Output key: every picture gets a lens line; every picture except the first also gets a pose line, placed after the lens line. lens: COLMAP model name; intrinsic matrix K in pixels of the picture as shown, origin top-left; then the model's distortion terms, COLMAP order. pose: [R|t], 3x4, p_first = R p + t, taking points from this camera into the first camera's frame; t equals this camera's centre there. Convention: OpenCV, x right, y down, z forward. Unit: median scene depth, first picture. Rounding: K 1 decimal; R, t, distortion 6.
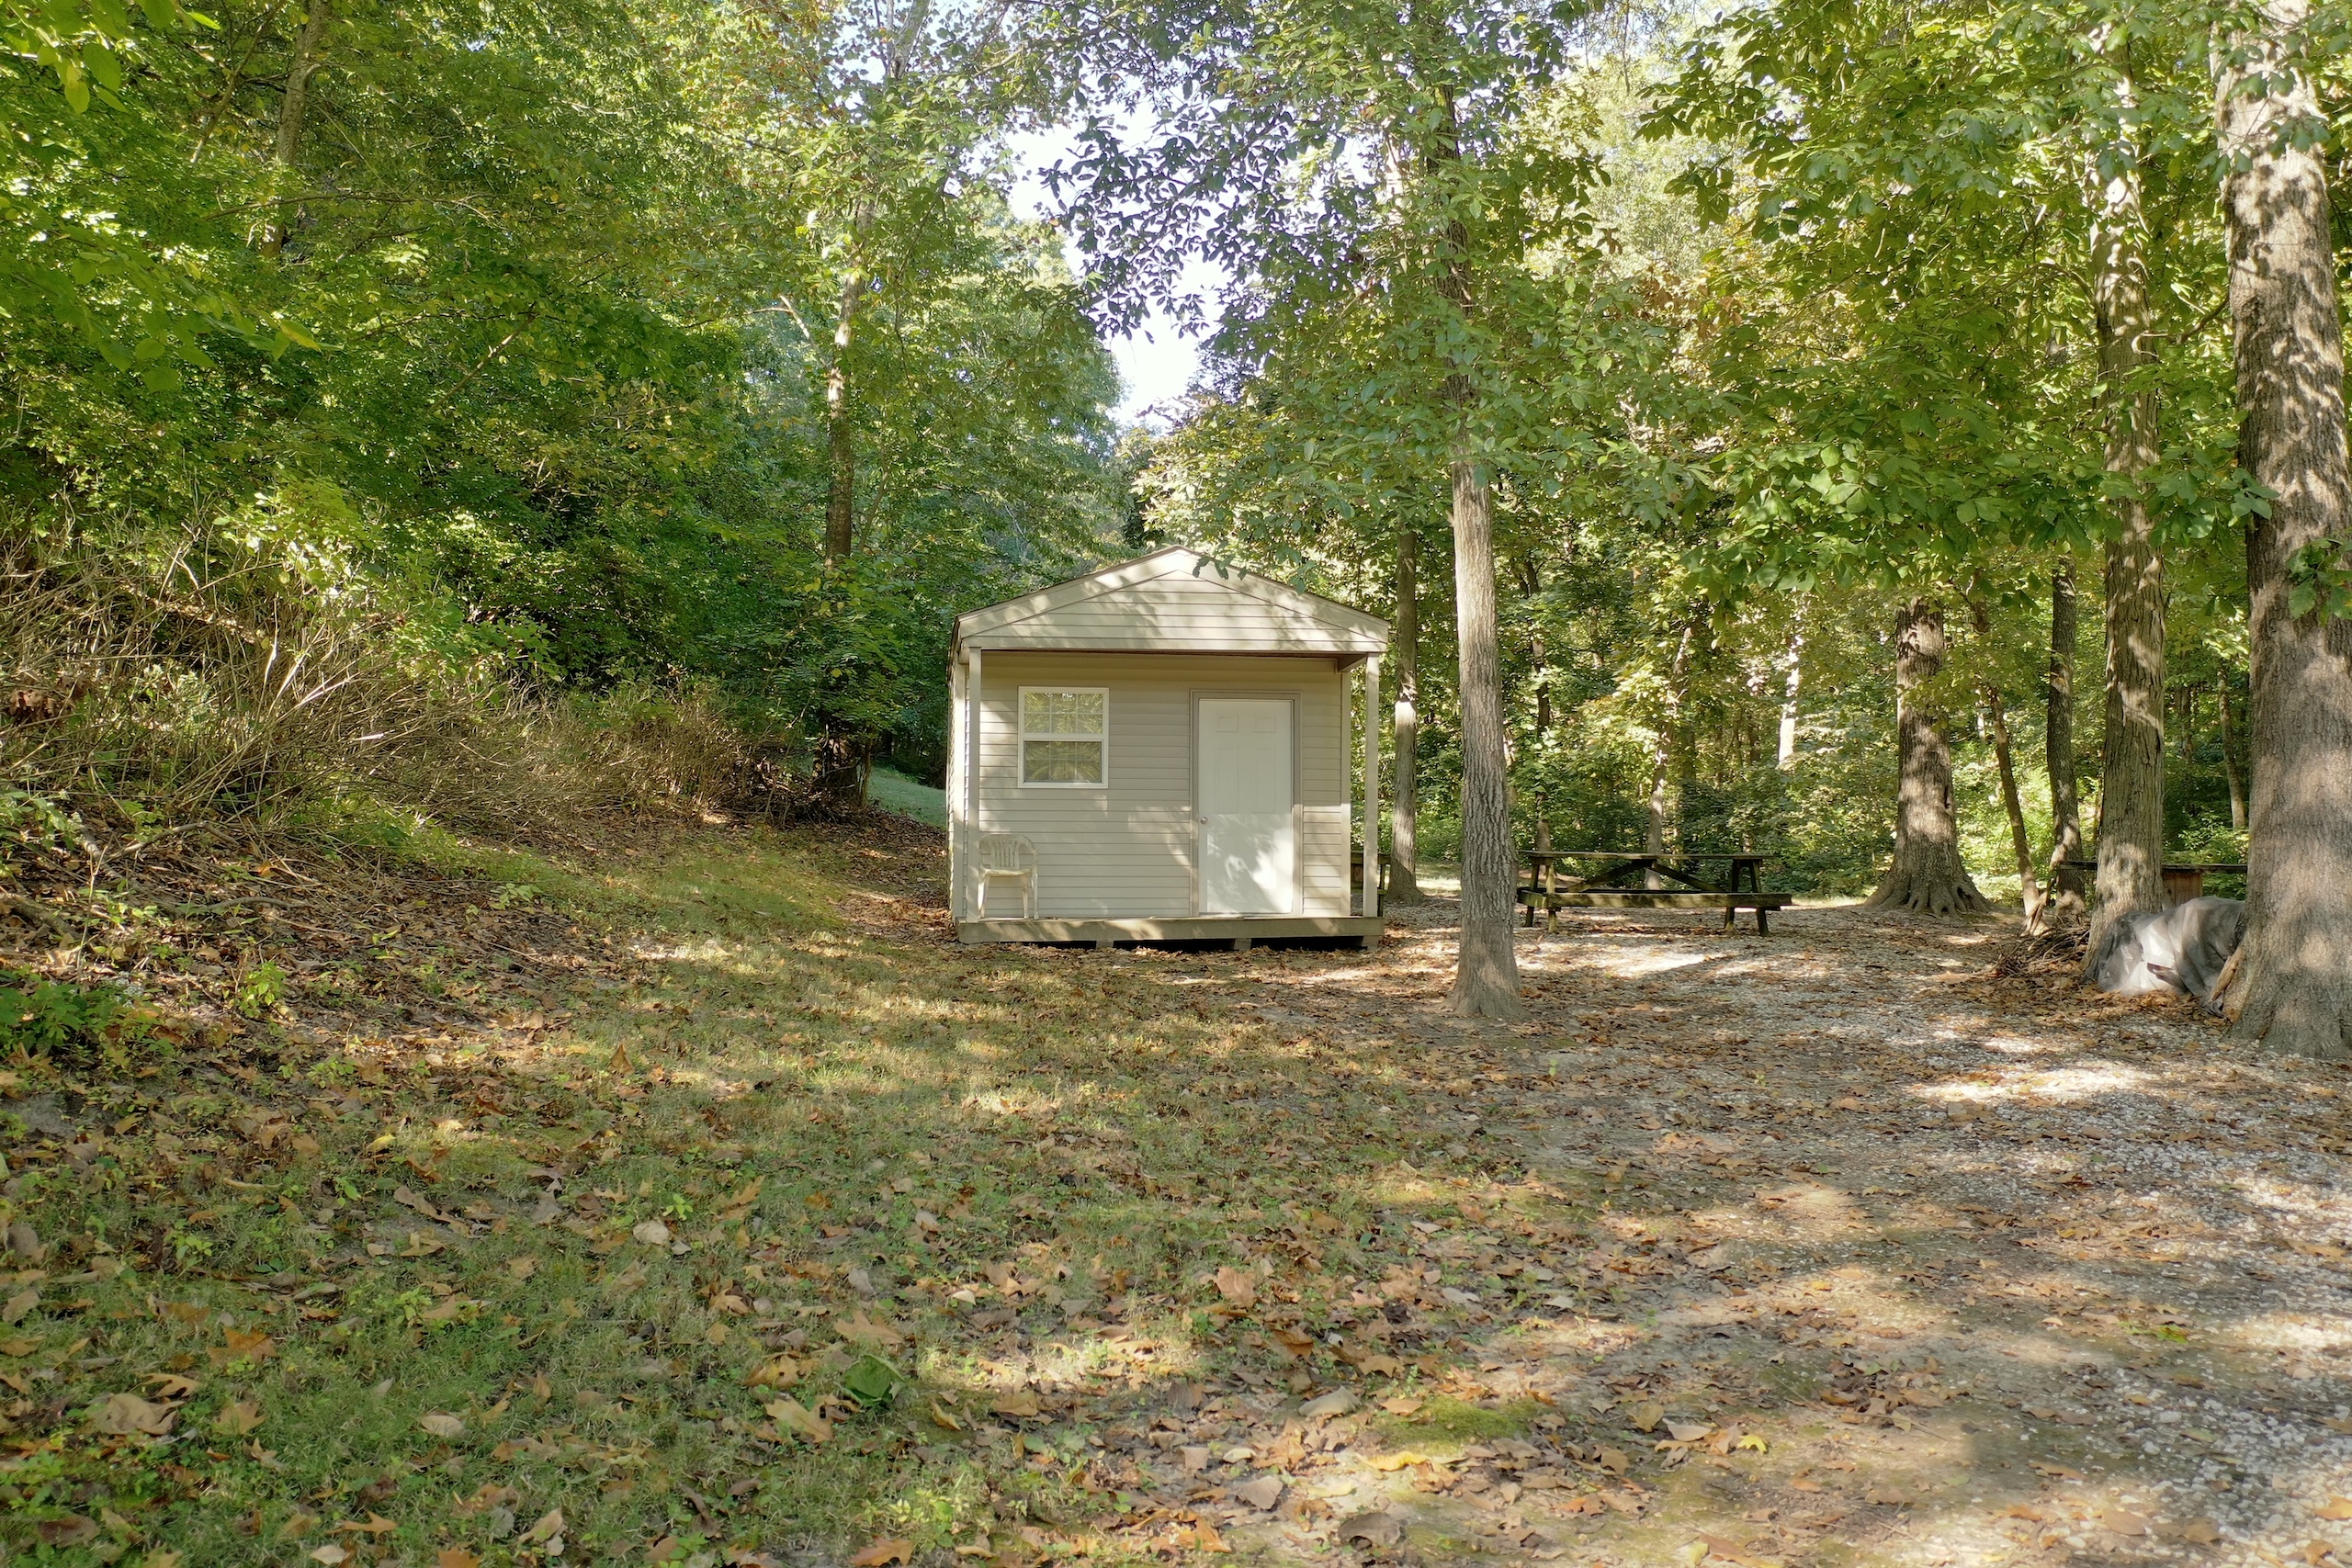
lens RADIAL K [[1863.0, 0, 1179.1], [0, 1863.0, 797.7], [0, 0, 1]] dist [0.004212, -0.000317]
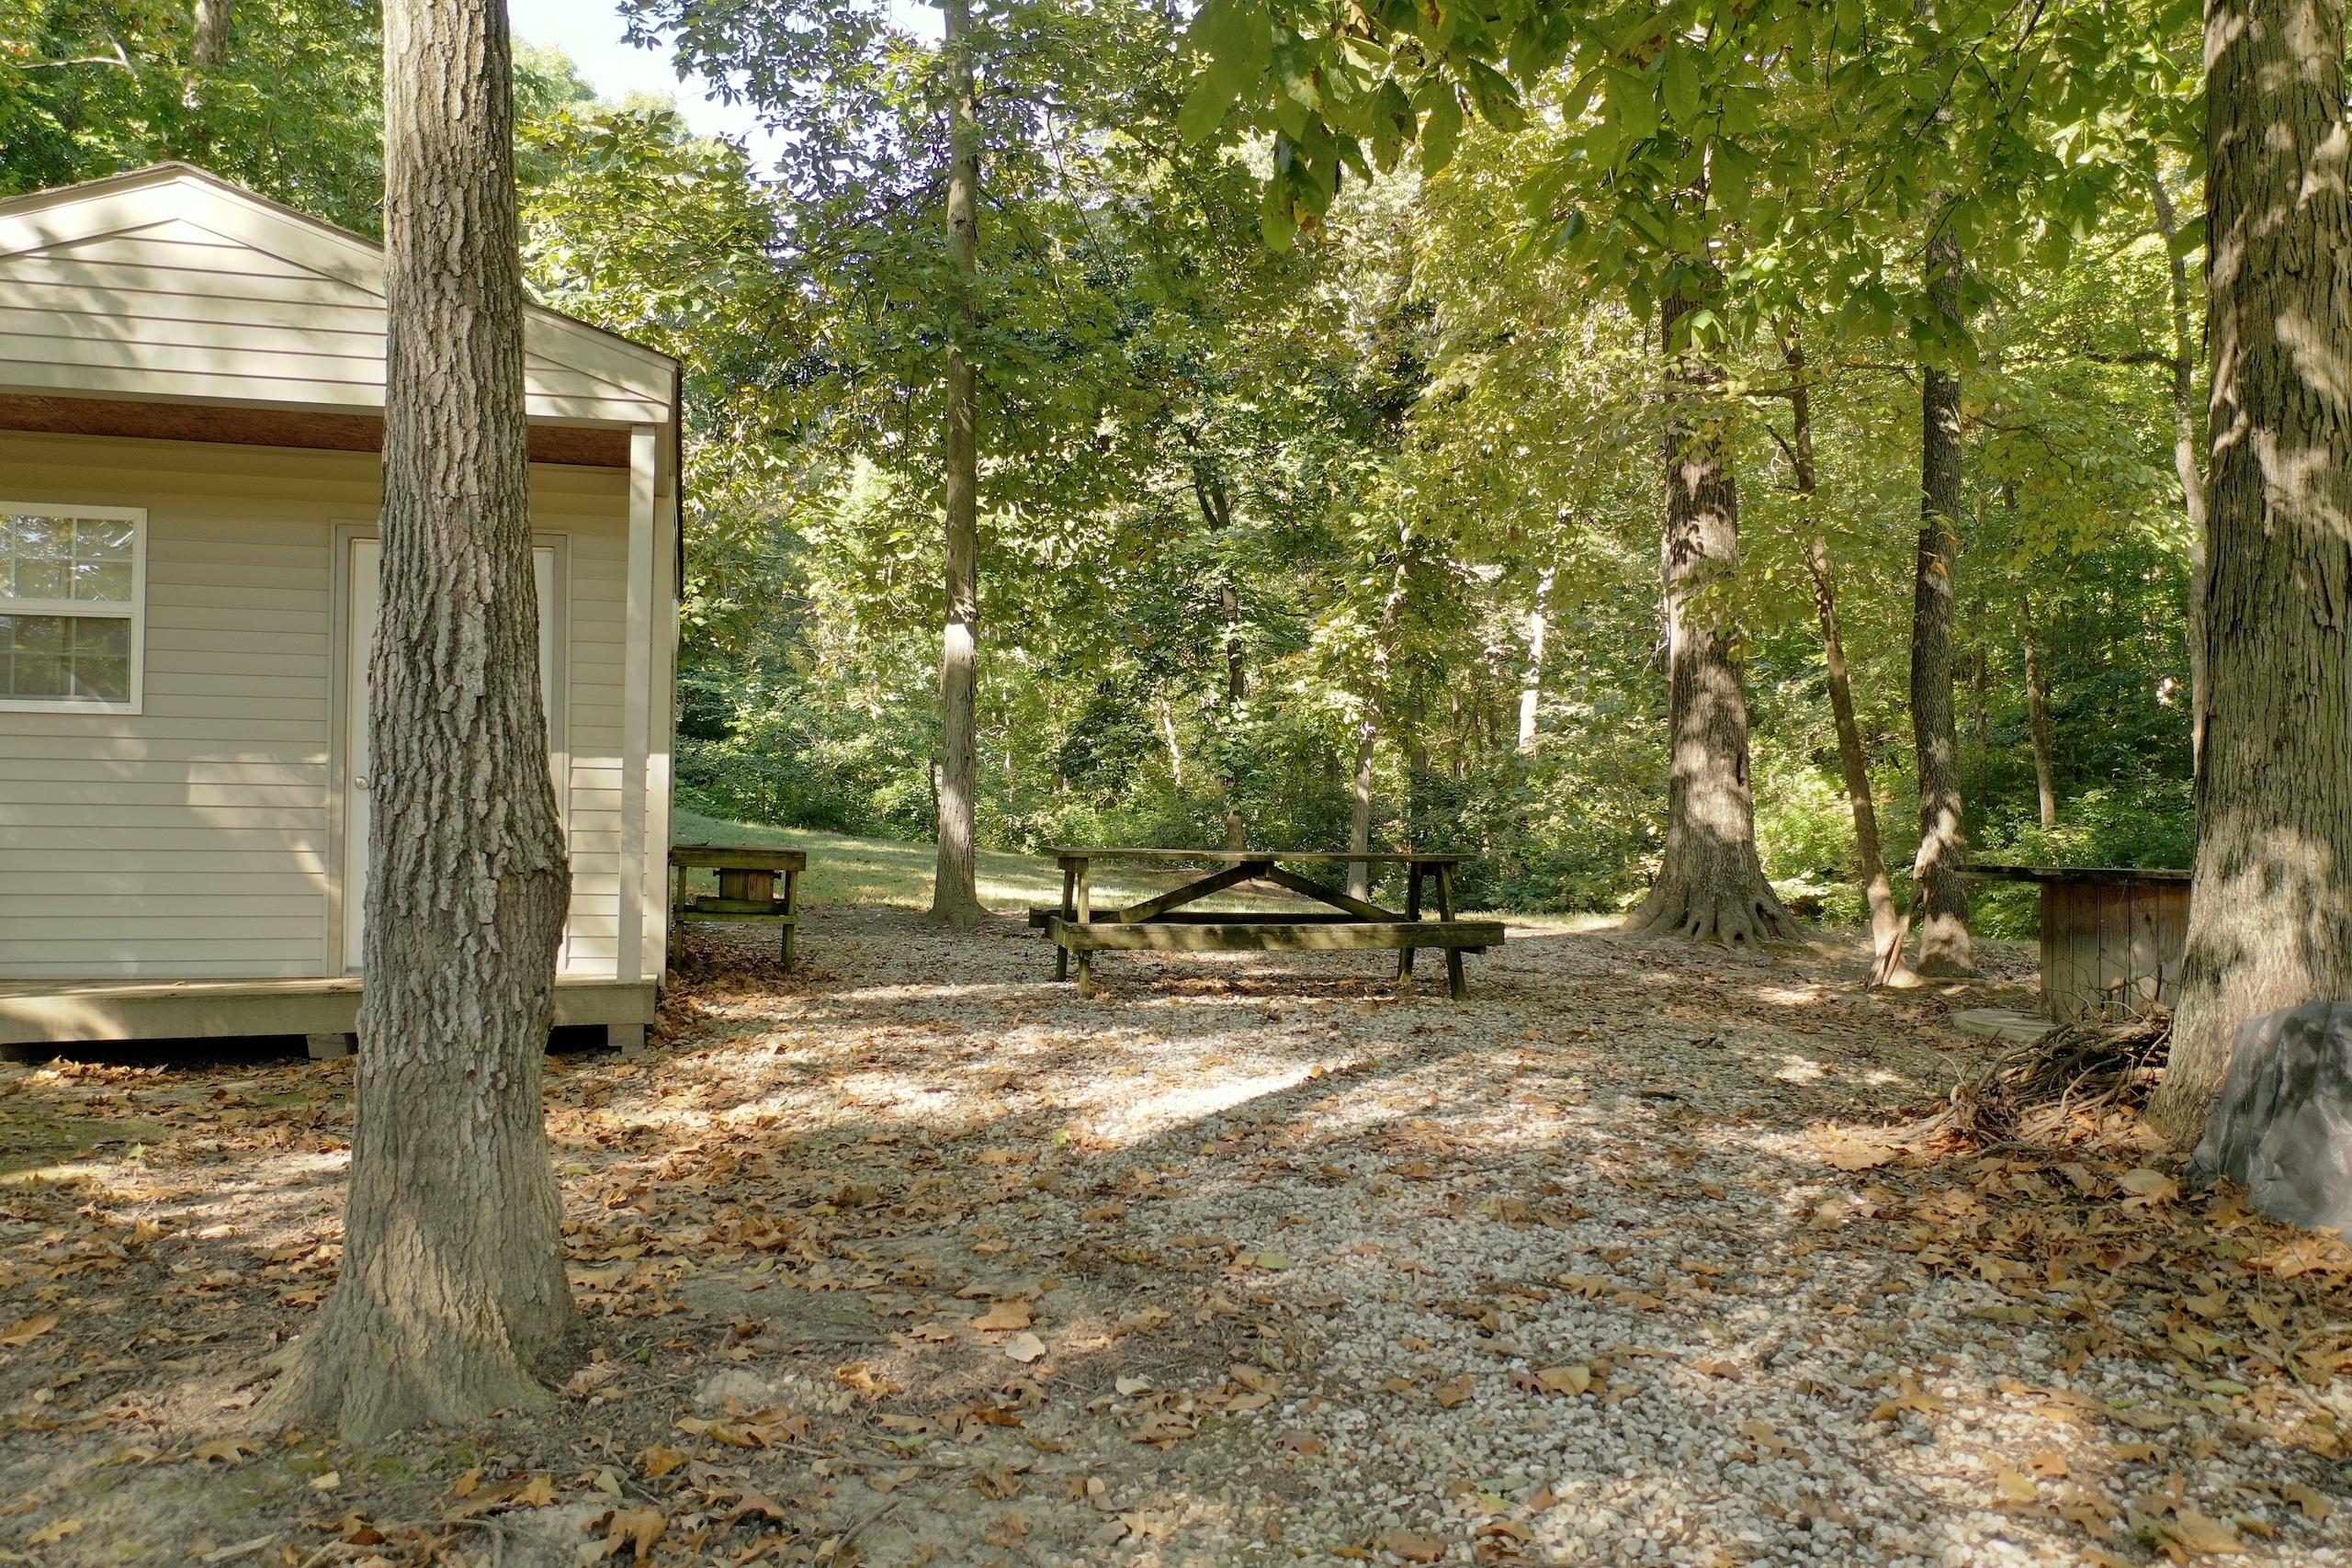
lens RADIAL K [[1863.0, 0, 1173.4], [0, 1863.0, 780.7], [0, 0, 1]] dist [0.004212, -0.000317]
pose [[0.992571, 0.007433, 0.121443, 0.121716], [-0.006330, 0.999935, -0.009469, 0.010869], [-0.121506, 0.008630, 0.992553, 0.344093]]
